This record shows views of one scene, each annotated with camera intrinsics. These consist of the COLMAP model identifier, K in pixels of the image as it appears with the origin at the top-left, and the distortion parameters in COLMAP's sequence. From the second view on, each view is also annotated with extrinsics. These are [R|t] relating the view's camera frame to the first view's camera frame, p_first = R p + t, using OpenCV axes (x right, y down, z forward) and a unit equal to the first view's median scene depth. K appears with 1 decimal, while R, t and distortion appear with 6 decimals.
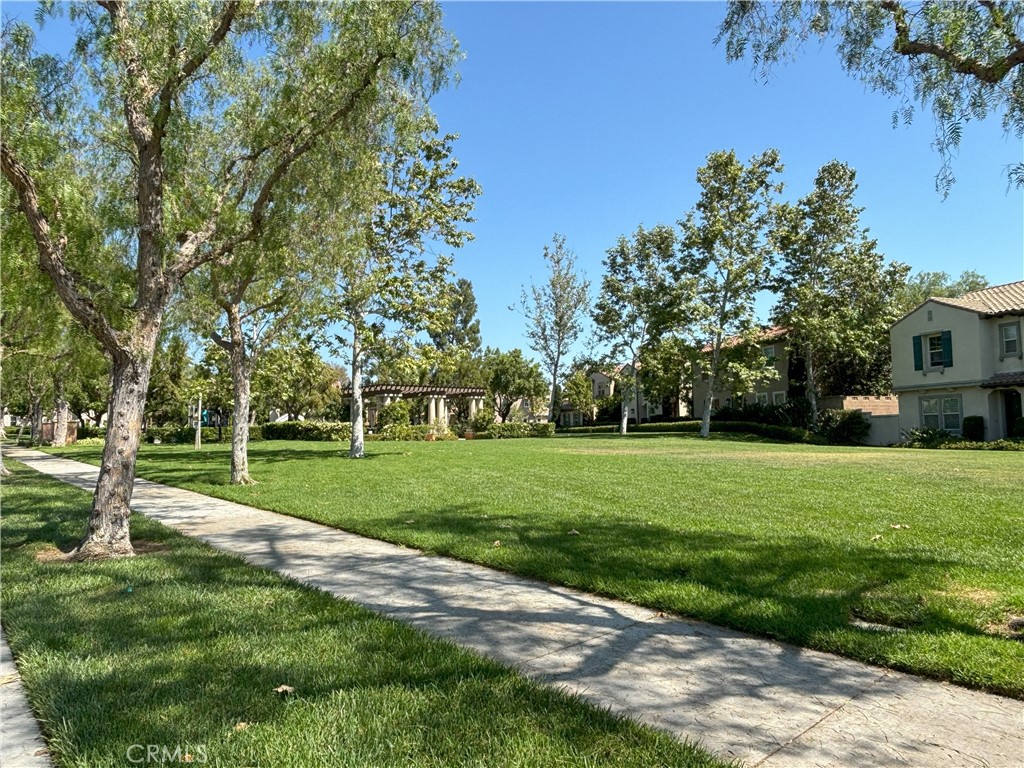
lens RADIAL K [[572.3, 0, 510.7], [0, 572.3, 382.2], [0, 0, 1]] dist [0.049877, -0.048980]
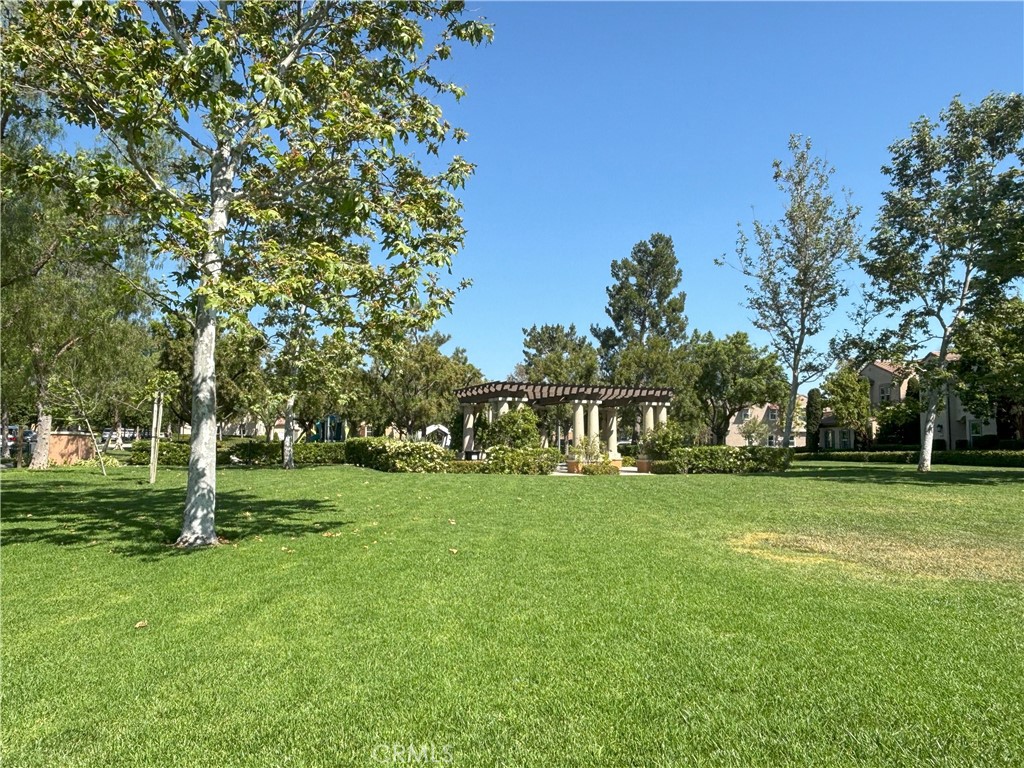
lens RADIAL K [[735.7, 0, 514.6], [0, 735.7, 379.7], [0, 0, 1]] dist [0.095196, -0.132016]
pose [[0.953859, -0.006566, -0.300183, 0.030003], [0.003885, 0.999947, -0.009527, 0.006448], [0.300230, 0.007921, 0.953834, 0.164488]]
